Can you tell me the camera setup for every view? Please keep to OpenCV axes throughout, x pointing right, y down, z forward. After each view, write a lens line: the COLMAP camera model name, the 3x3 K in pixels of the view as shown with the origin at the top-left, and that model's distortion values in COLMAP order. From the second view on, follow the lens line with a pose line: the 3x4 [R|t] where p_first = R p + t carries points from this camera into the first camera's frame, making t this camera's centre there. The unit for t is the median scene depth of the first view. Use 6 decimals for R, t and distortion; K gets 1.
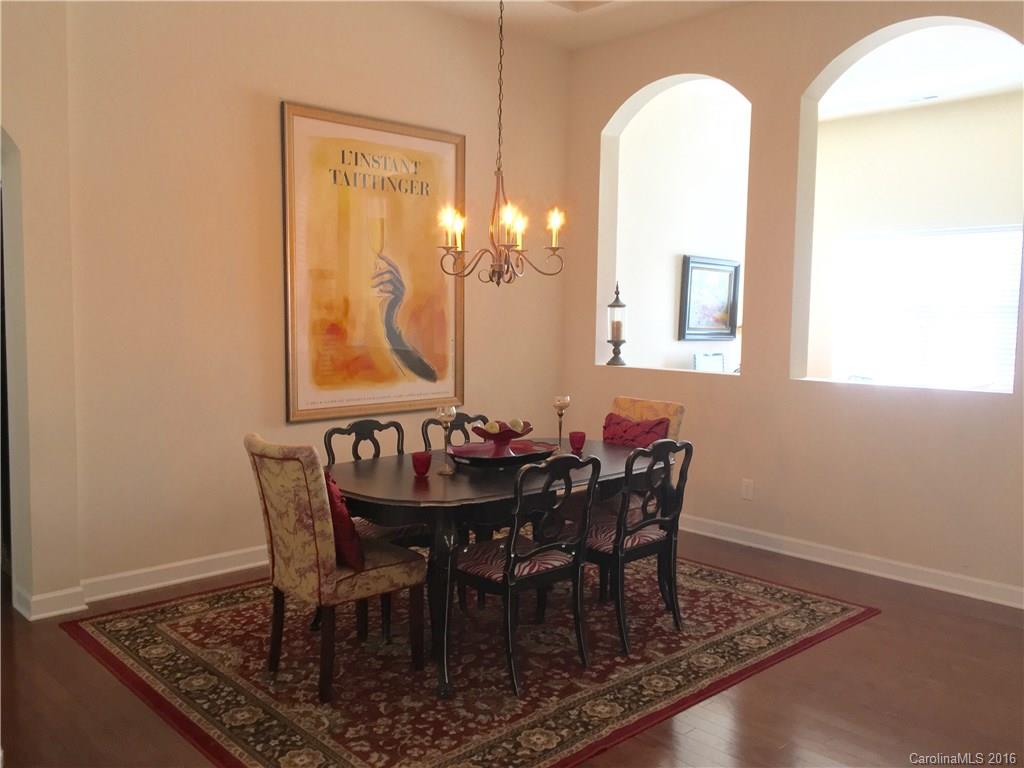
lens RADIAL K [[871.6, 0, 508.4], [0, 871.6, 385.0], [0, 0, 1]] dist [0.046167, -0.027043]
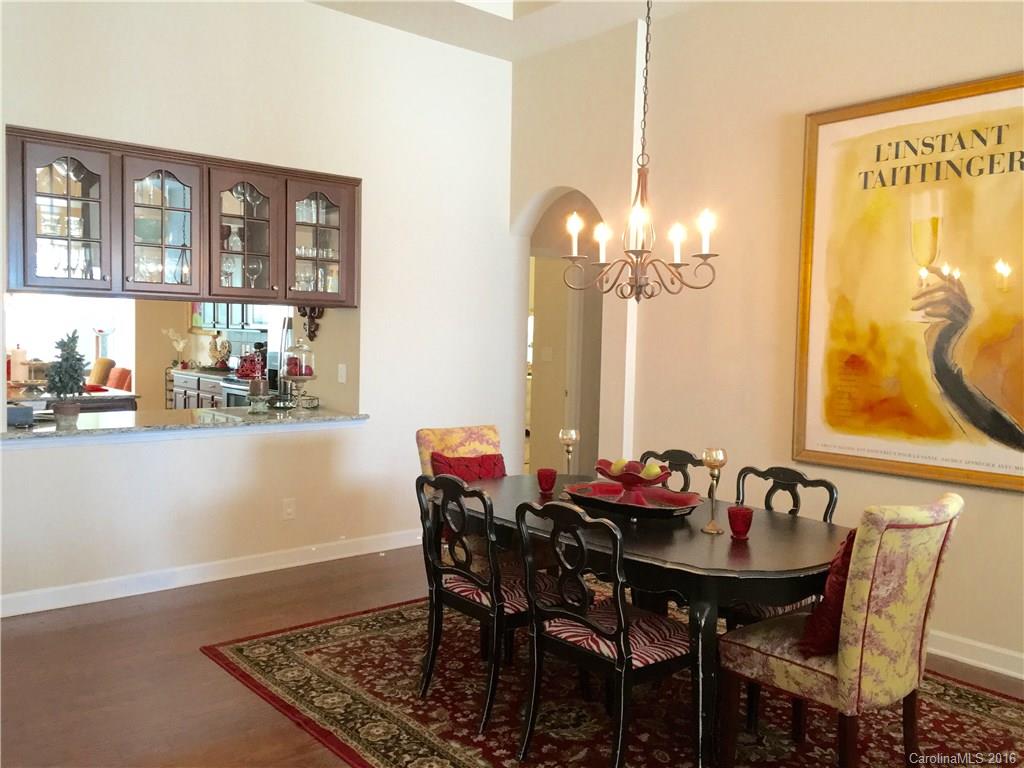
lens RADIAL K [[871.6, 0, 509.1], [0, 871.6, 383.9], [0, 0, 1]] dist [0.046167, -0.027043]
pose [[-0.059791, 0.043449, -0.997265, 0.660812], [-0.111324, 0.992530, 0.049917, -0.048598], [0.991984, 0.114004, -0.054508, 0.723672]]
